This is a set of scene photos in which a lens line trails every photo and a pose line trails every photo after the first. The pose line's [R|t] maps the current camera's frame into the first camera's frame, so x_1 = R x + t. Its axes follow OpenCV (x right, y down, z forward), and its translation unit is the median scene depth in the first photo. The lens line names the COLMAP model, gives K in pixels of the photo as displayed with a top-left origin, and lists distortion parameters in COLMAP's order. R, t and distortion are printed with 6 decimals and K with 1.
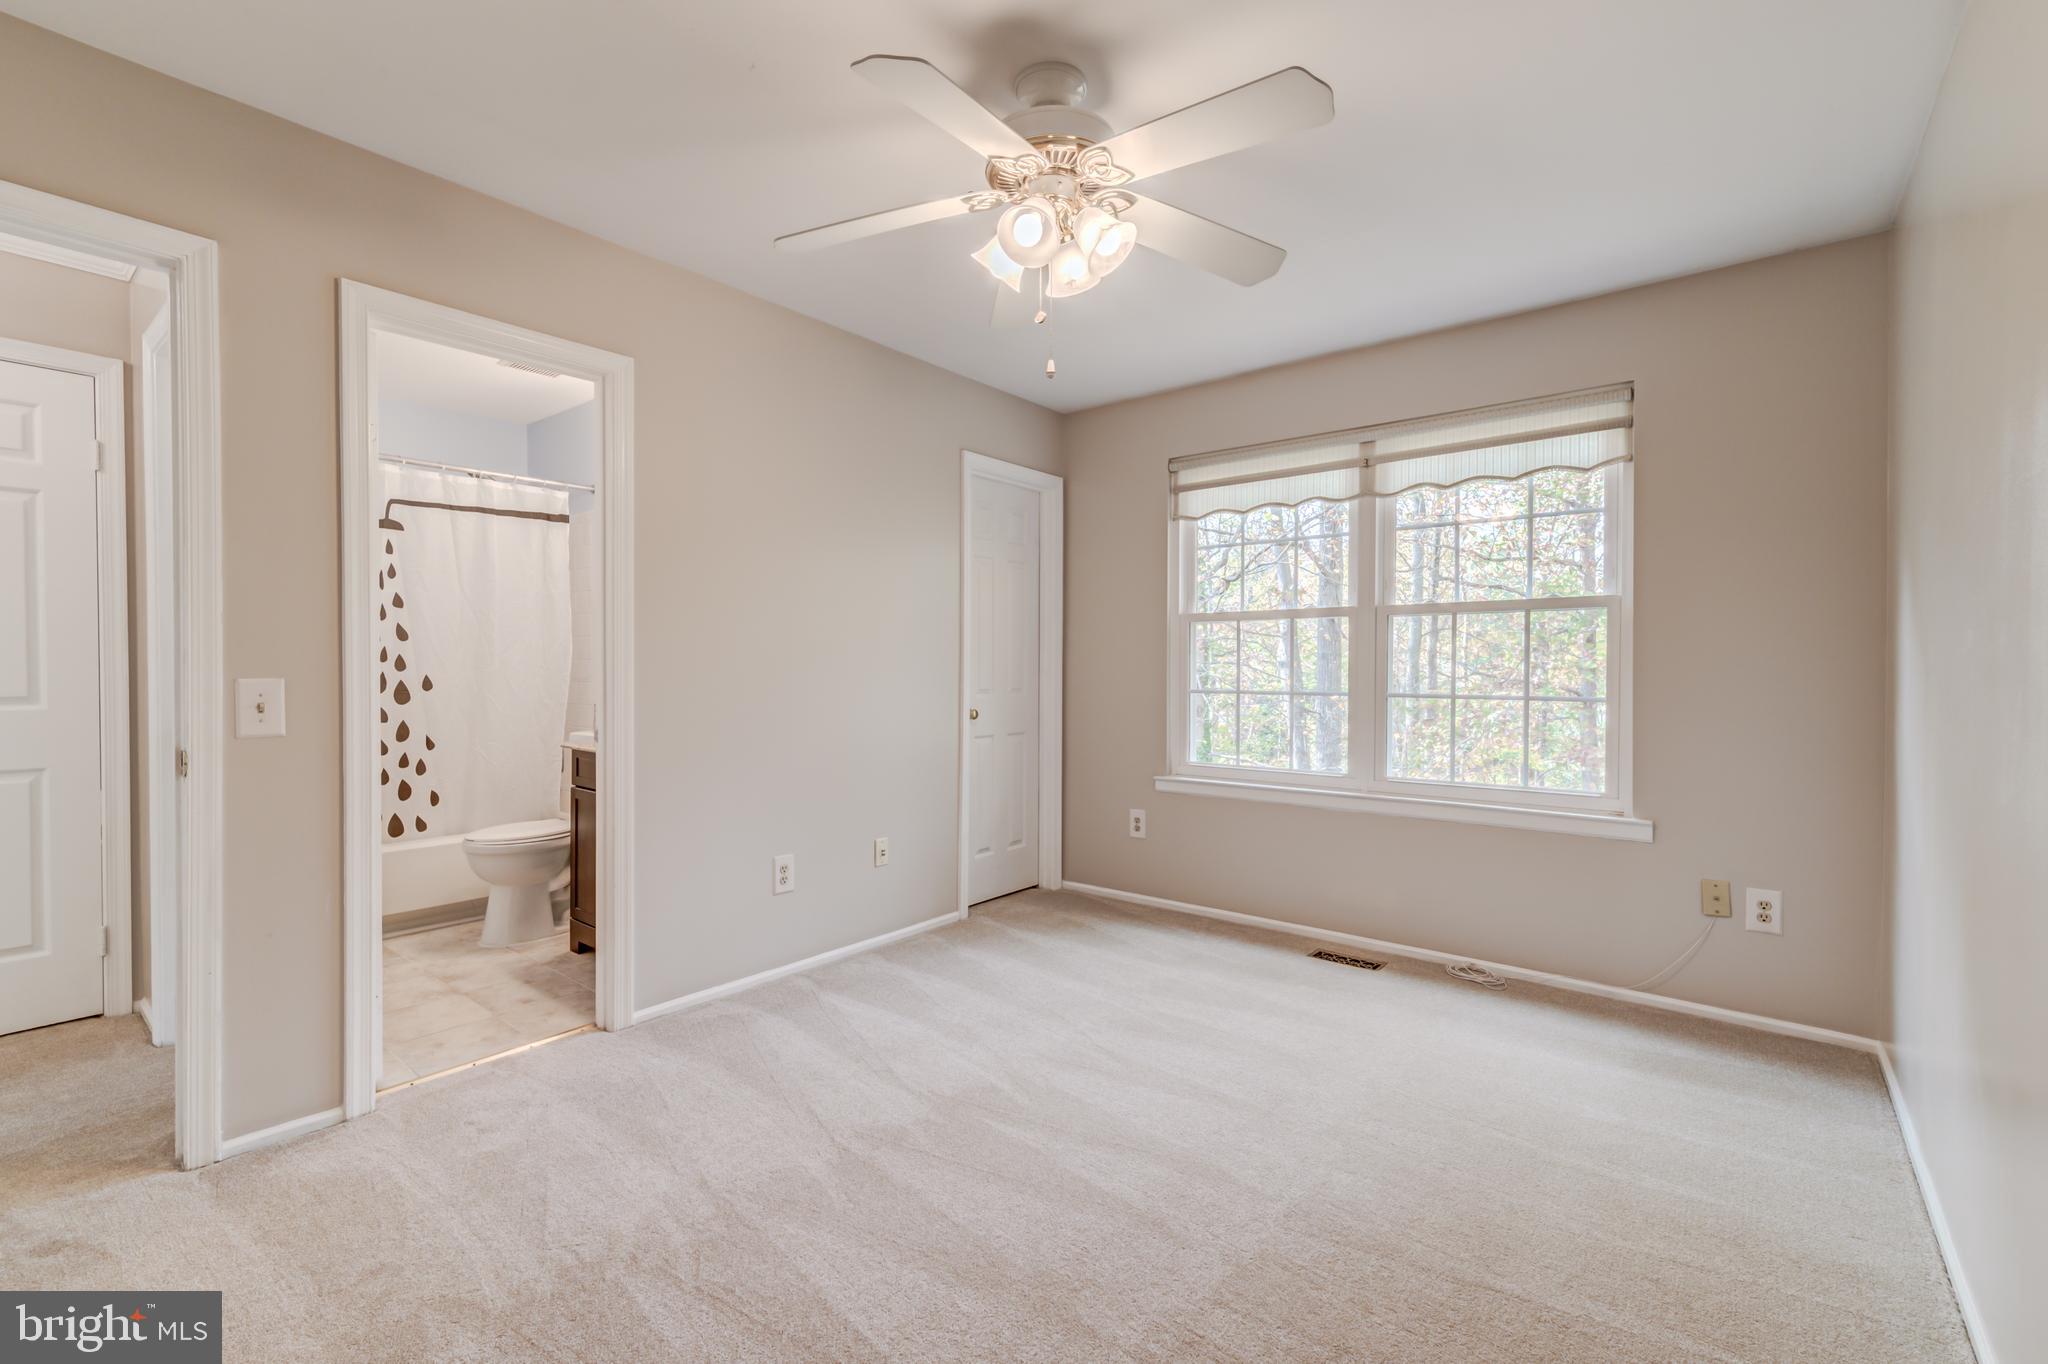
lens RADIAL K [[888.6, 0, 1023.2], [0, 888.6, 680.3], [0, 0, 1]] dist [0.009737, -0.000131]
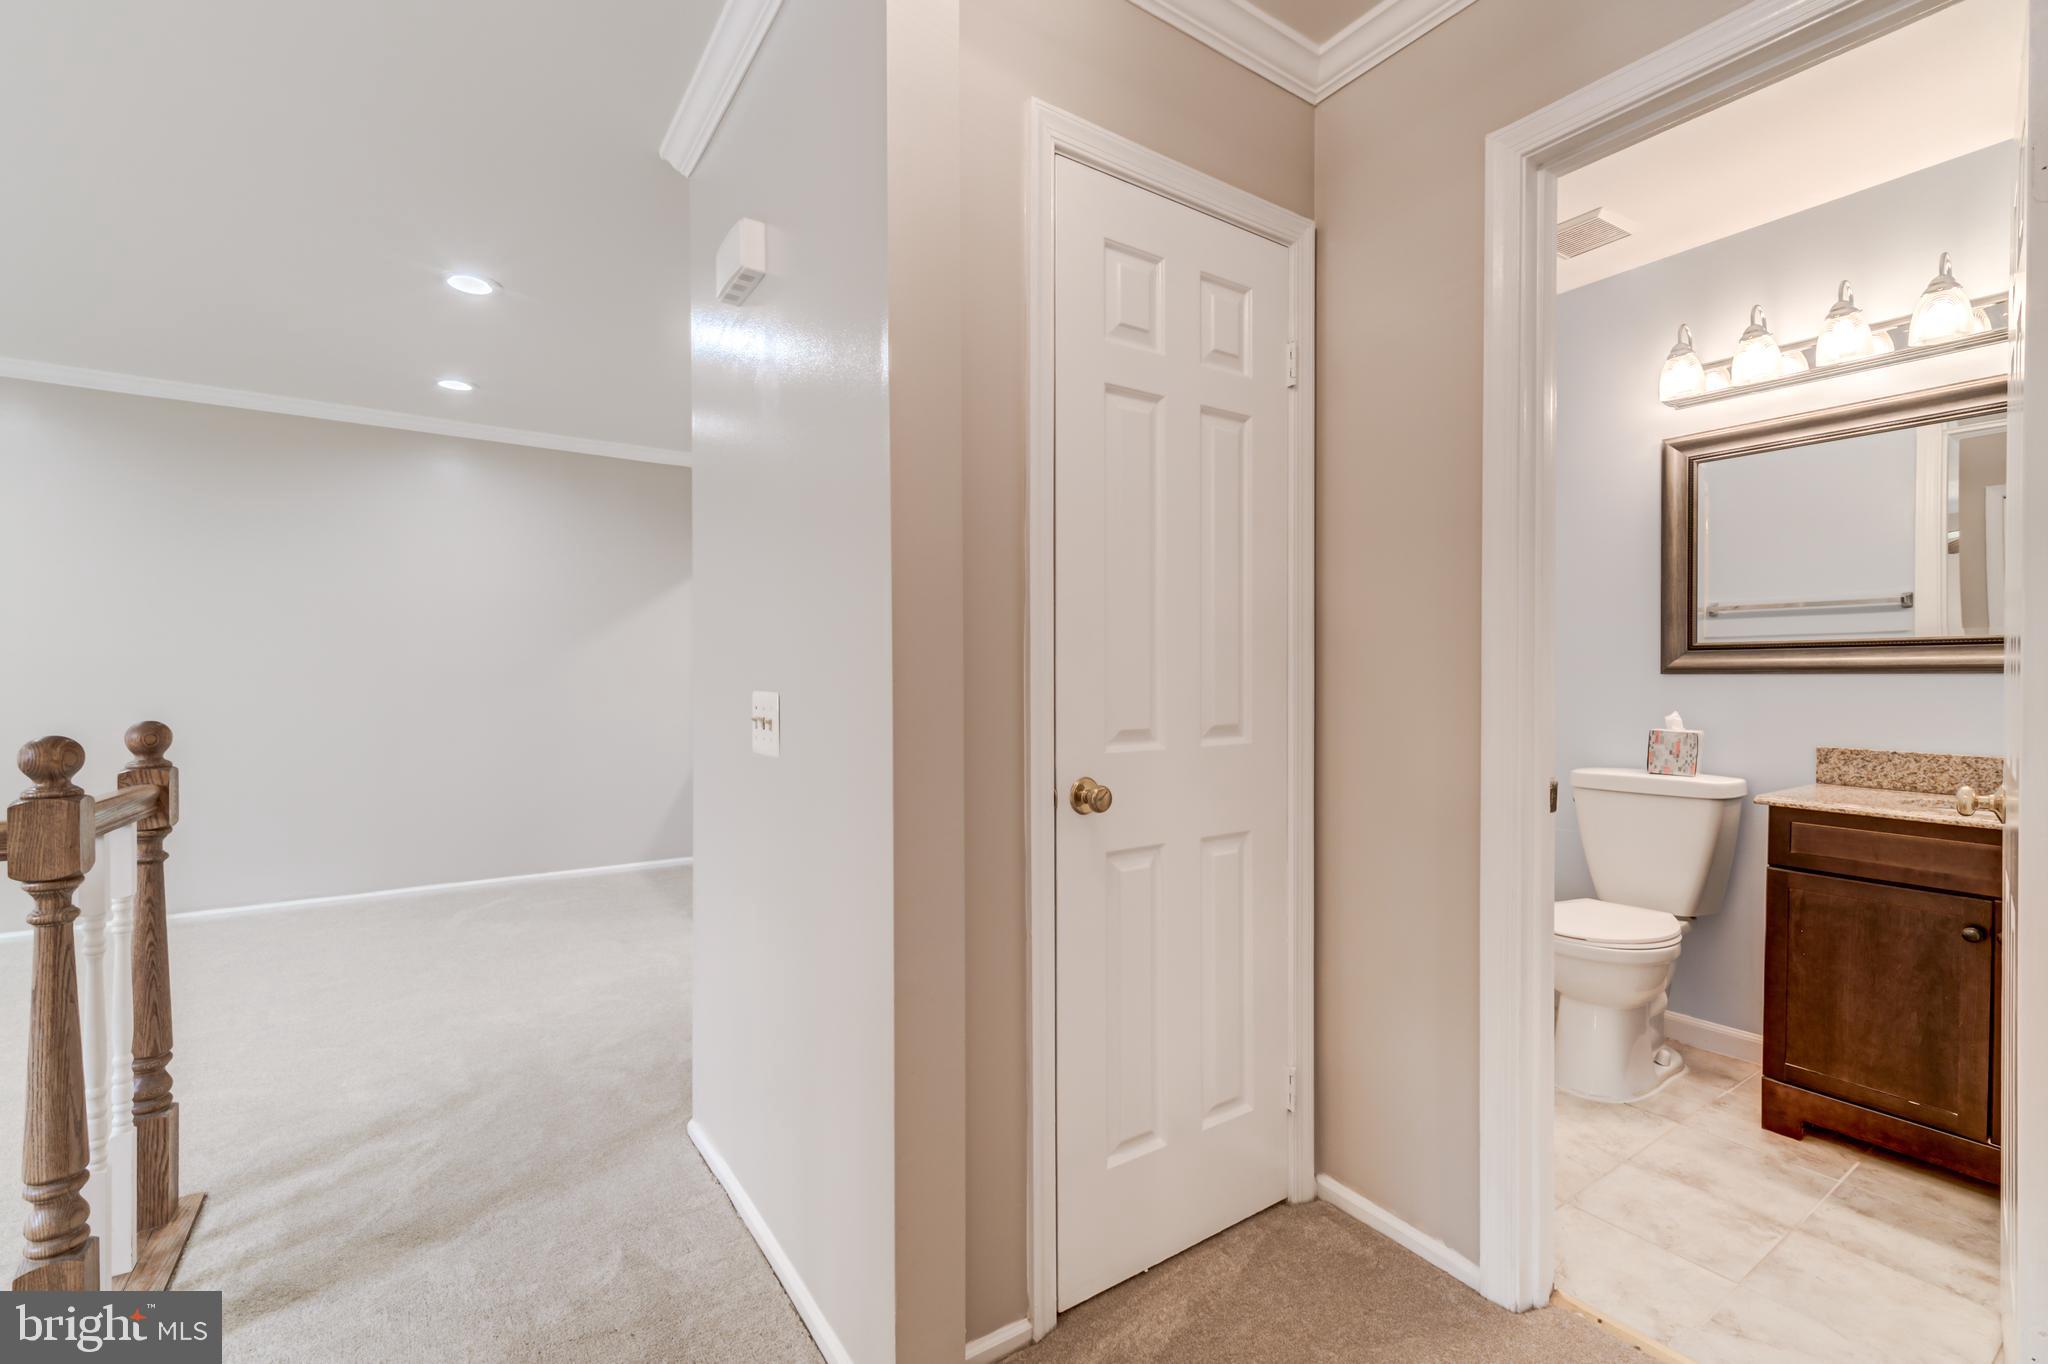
lens RADIAL K [[888.6, 0, 1018.0], [0, 888.6, 682.3], [0, 0, 1]] dist [0.009737, -0.000131]
pose [[0.956975, -0.006209, -0.290103, -0.903465], [0.004948, 0.999975, -0.005080, -0.009109], [0.290127, 0.003426, 0.956982, 0.270651]]
